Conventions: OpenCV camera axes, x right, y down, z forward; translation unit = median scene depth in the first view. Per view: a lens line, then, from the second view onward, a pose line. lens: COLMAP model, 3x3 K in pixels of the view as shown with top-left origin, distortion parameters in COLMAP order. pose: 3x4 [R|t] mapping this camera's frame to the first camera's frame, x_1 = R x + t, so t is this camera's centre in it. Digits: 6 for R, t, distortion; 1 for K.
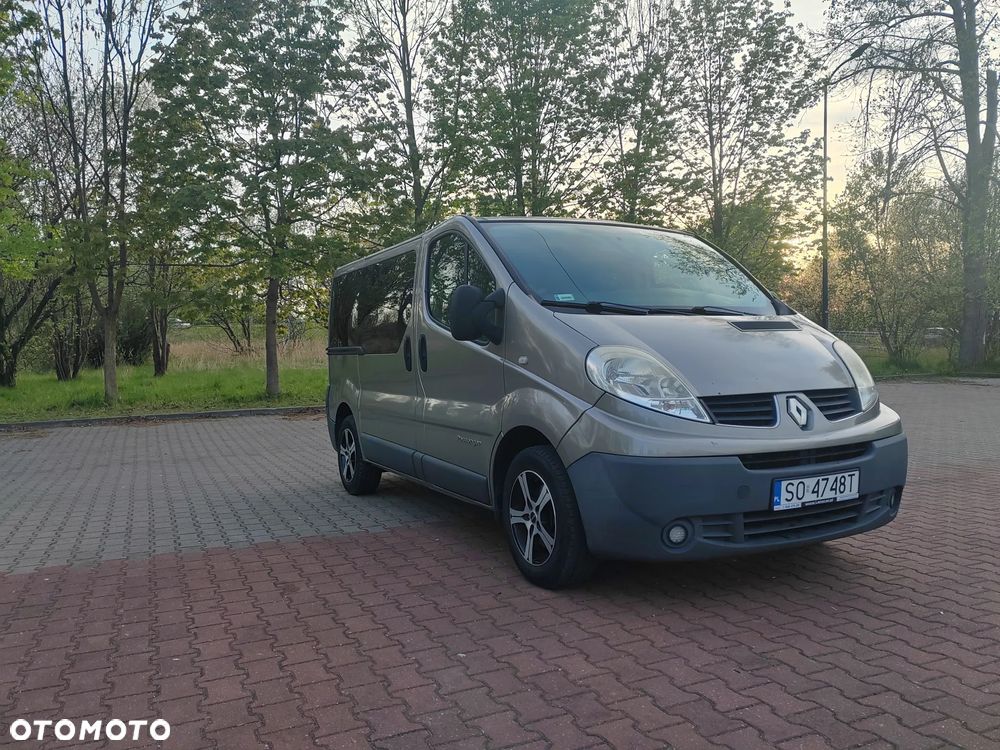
lens RADIAL K [[772.6, 0, 500.0], [0, 772.6, 375.0], [0, 0, 1]] dist [0.016989, 0.003380]
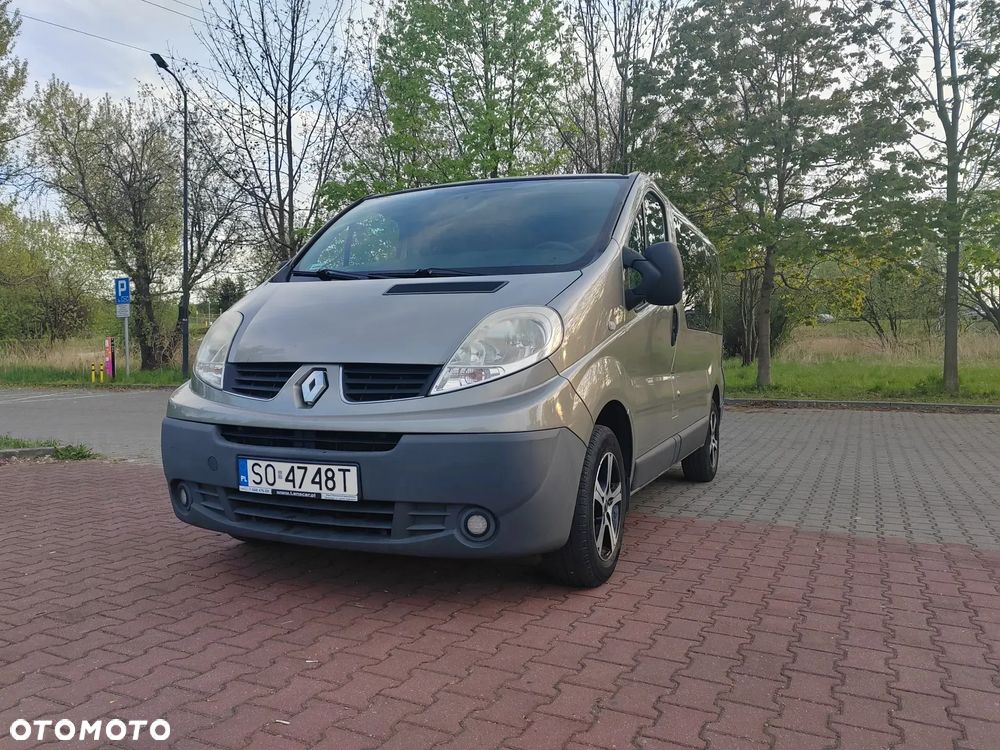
lens RADIAL K [[772.6, 0, 500.0], [0, 772.6, 375.0], [0, 0, 1]] dist [0.016989, 0.003380]
pose [[0.646409, 0.051508, -0.761250, 1.174743], [-0.041604, 0.998614, 0.032241, -0.000310], [0.761856, 0.010830, 0.647656, 0.620415]]
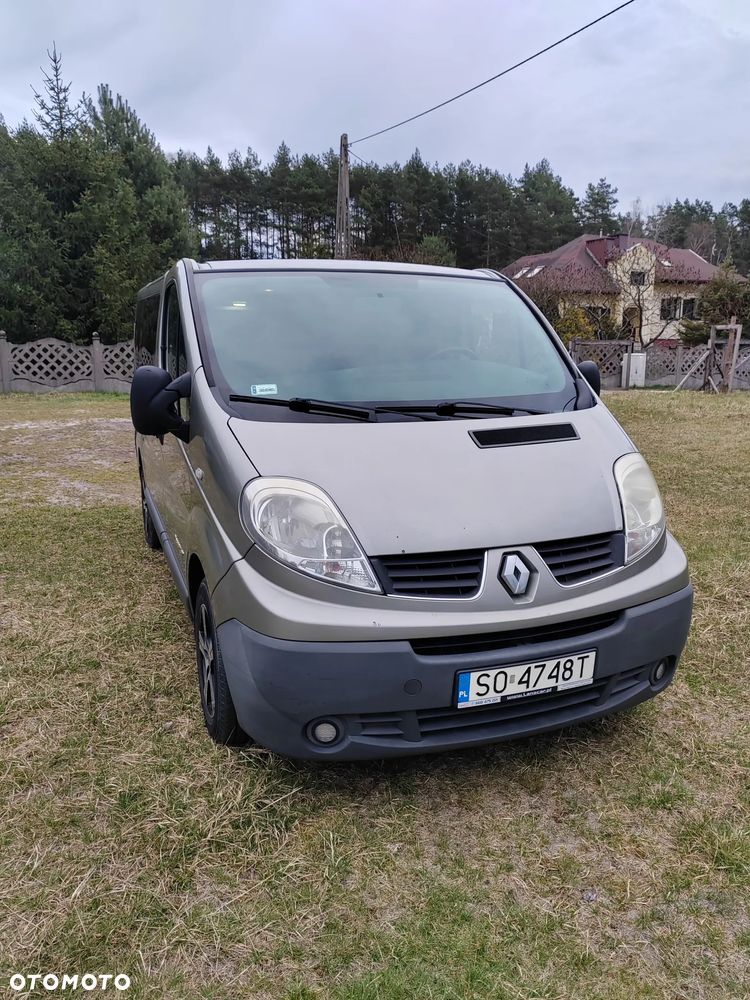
lens RADIAL K [[772.6, 0, 375.8], [0, 772.6, 515.3], [0, 0, 1]] dist [0.016989, 0.003380]
pose [[0.992921, 0.049532, -0.107959, 0.332012], [-0.026644, 0.978620, 0.203943, -0.160703], [0.115752, -0.199623, 0.973012, 0.268689]]
